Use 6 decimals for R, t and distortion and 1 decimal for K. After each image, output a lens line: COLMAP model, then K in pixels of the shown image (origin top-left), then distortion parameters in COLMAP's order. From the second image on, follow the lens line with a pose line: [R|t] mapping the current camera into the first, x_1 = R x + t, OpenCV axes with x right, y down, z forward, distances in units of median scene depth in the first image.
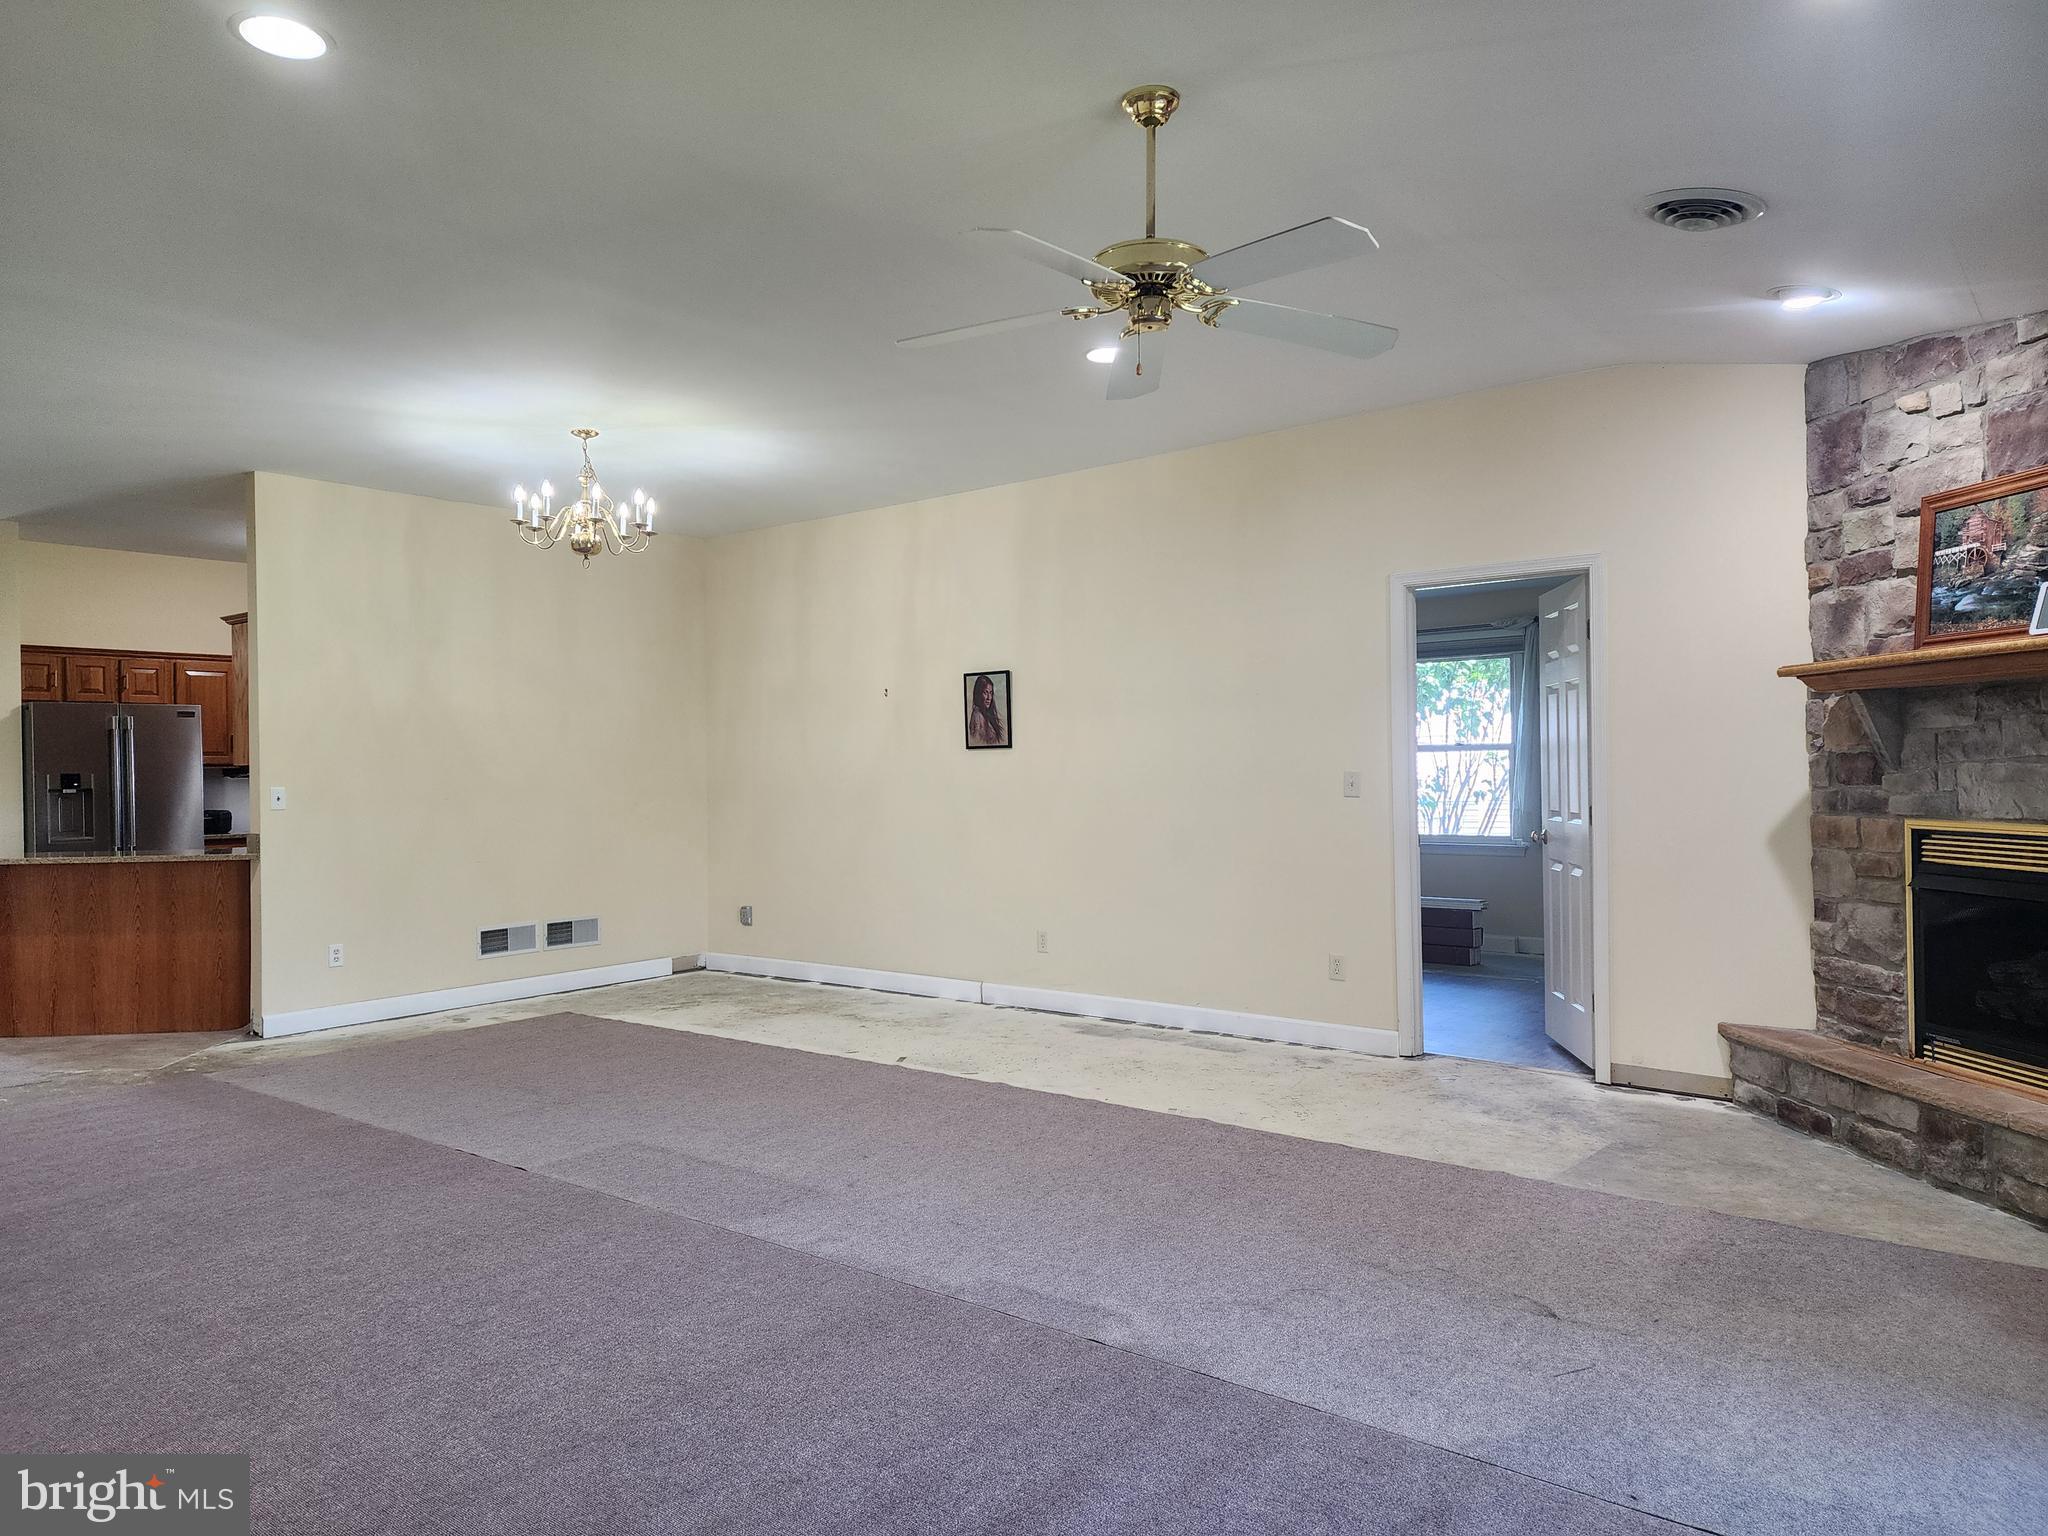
lens RADIAL K [[1357.4, 0, 1025.3], [0, 1357.4, 783.6], [0, 0, 1]] dist [0.088982, -0.085894]
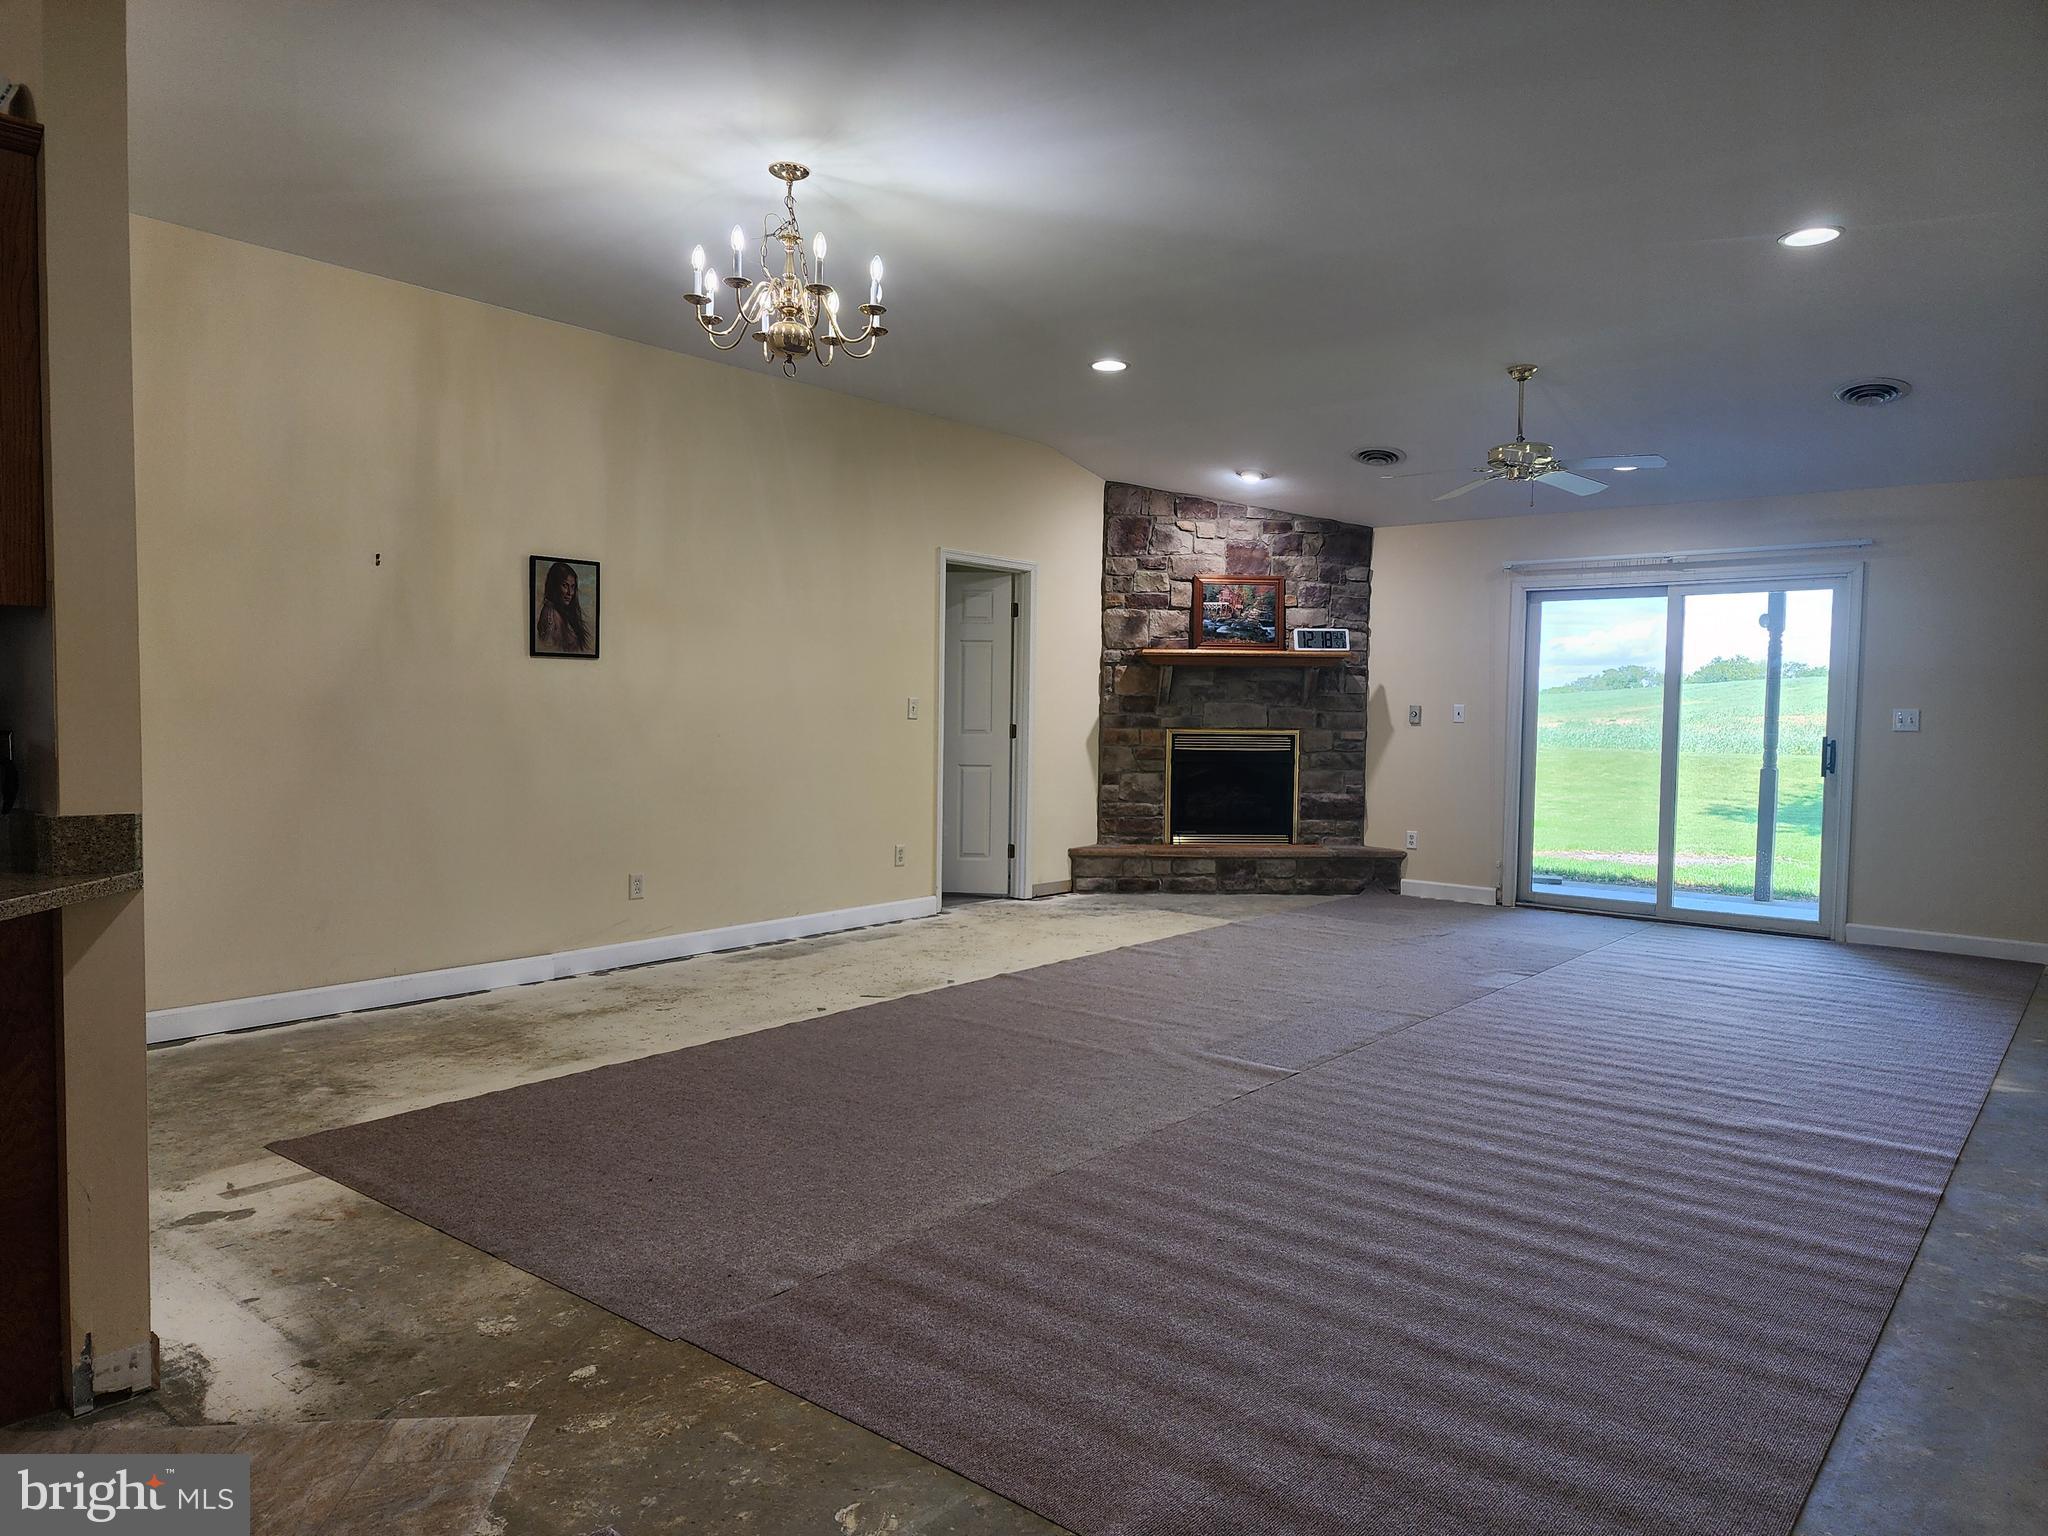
lens RADIAL K [[1357.4, 0, 1025.3], [0, 1357.4, 783.6], [0, 0, 1]] dist [0.088982, -0.085894]
pose [[0.013360, -0.042251, 0.999018, -1.328637], [-0.004758, 0.999093, 0.042318, 0.021705], [-0.999899, -0.005319, 0.013147, 1.147352]]
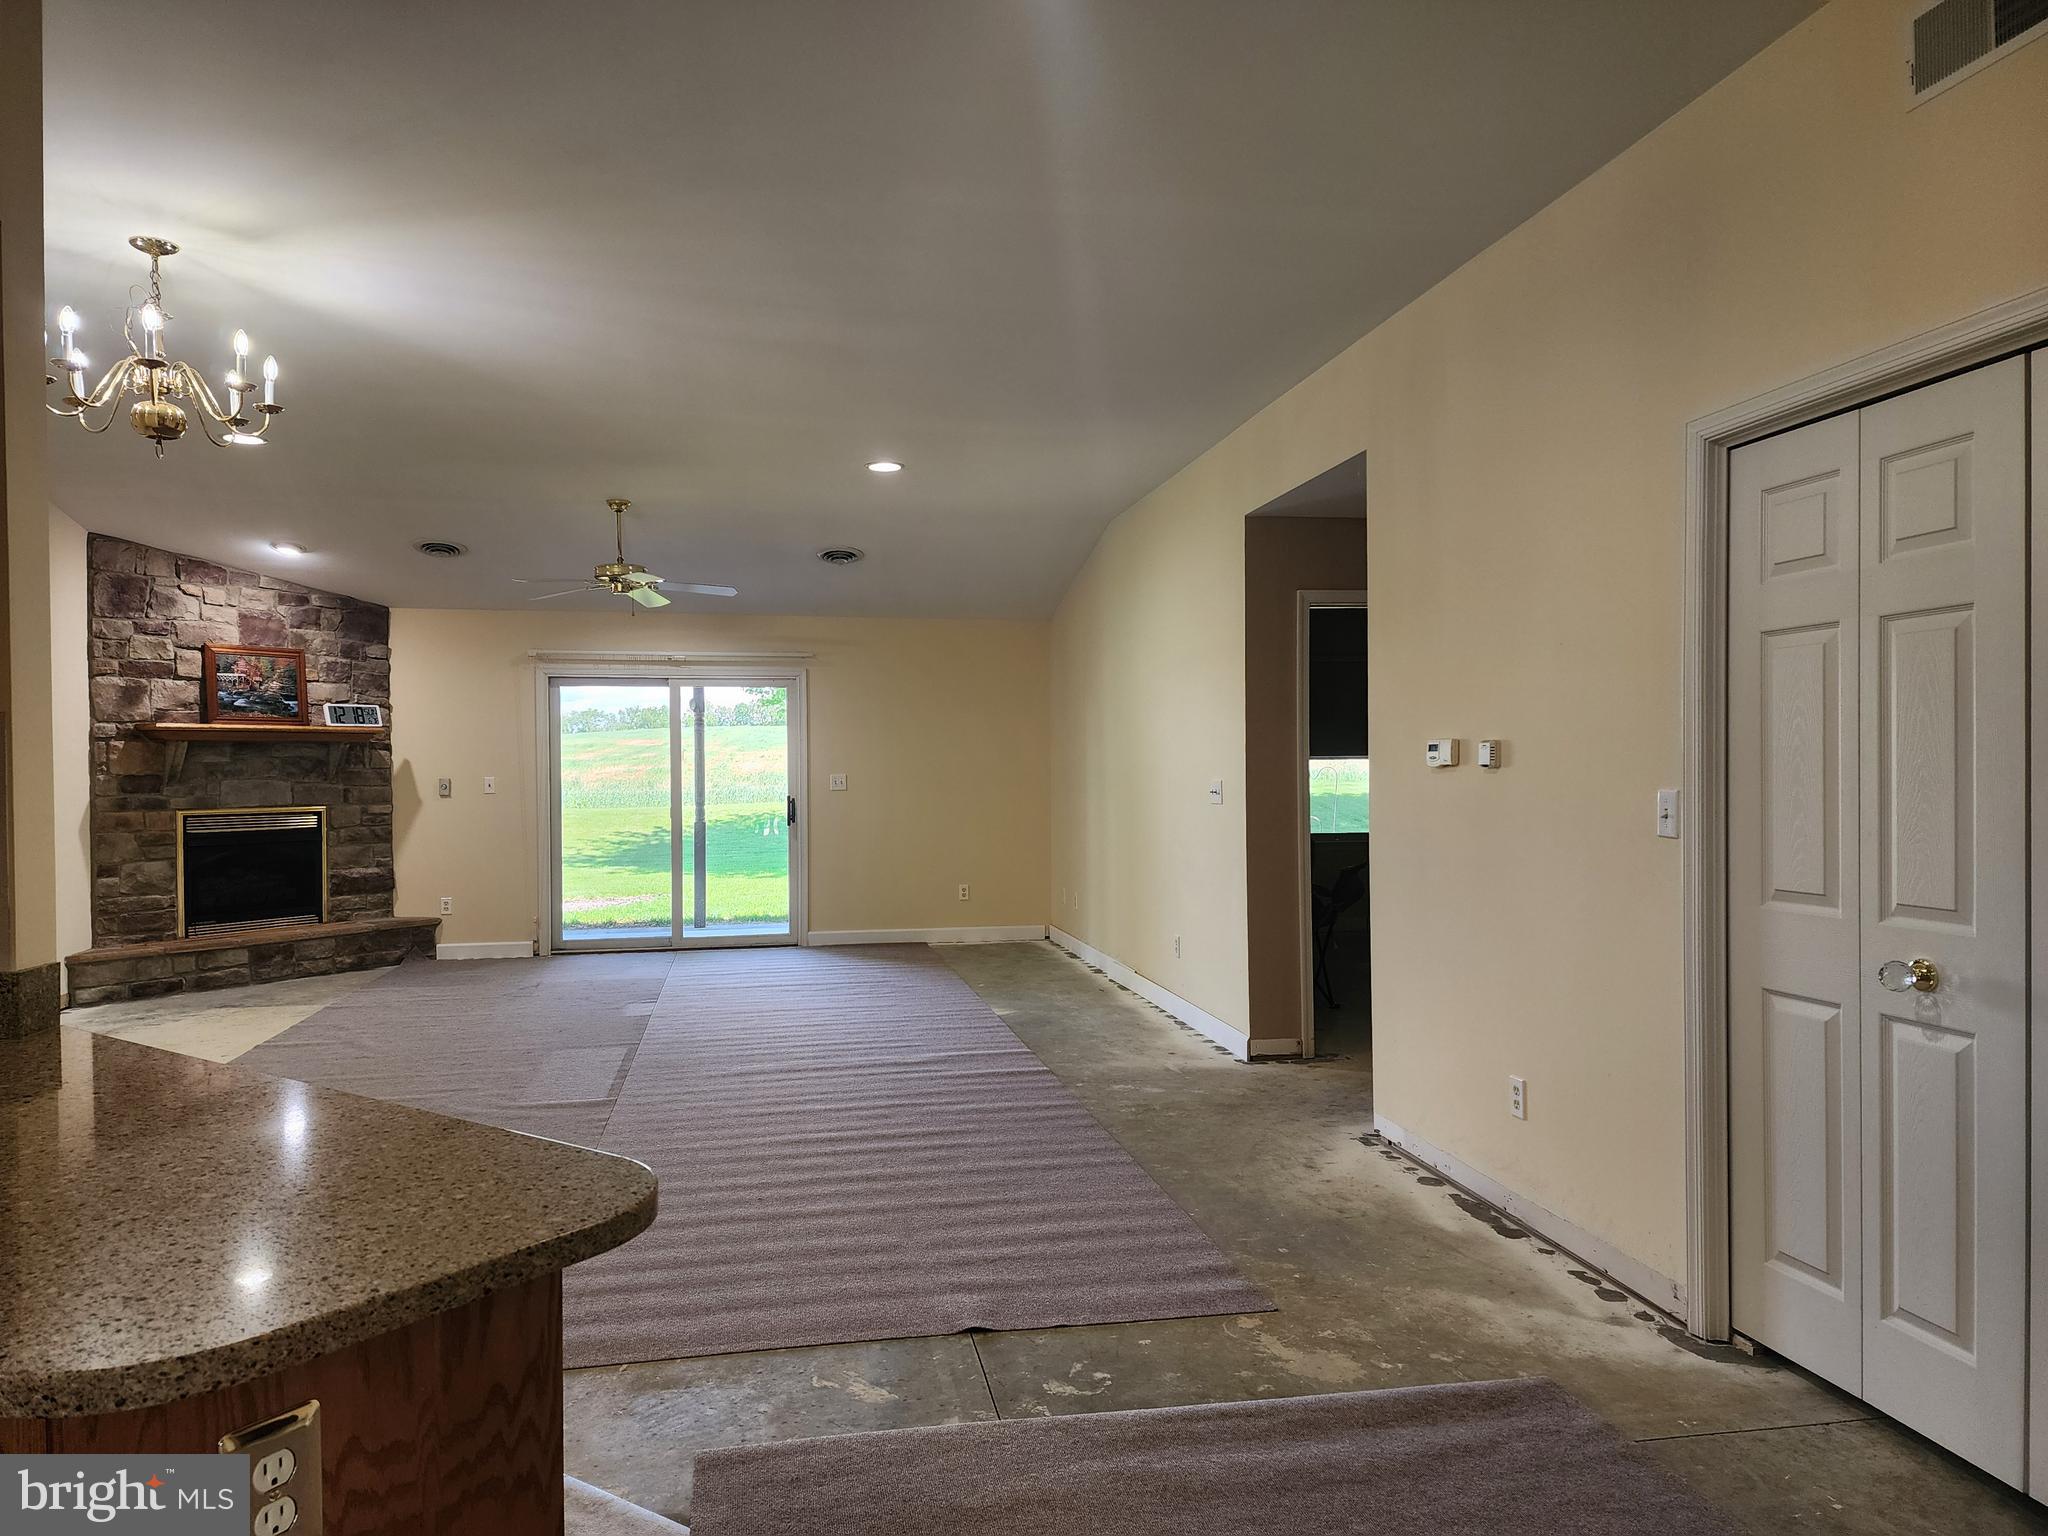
lens RADIAL K [[1357.4, 0, 1025.3], [0, 1357.4, 783.6], [0, 0, 1]] dist [0.088982, -0.085894]
pose [[-0.763906, 0.011726, 0.645221, -1.374930], [0.024527, 0.999640, 0.010872, -0.002791], [-0.644861, 0.024131, -0.763919, 1.630028]]
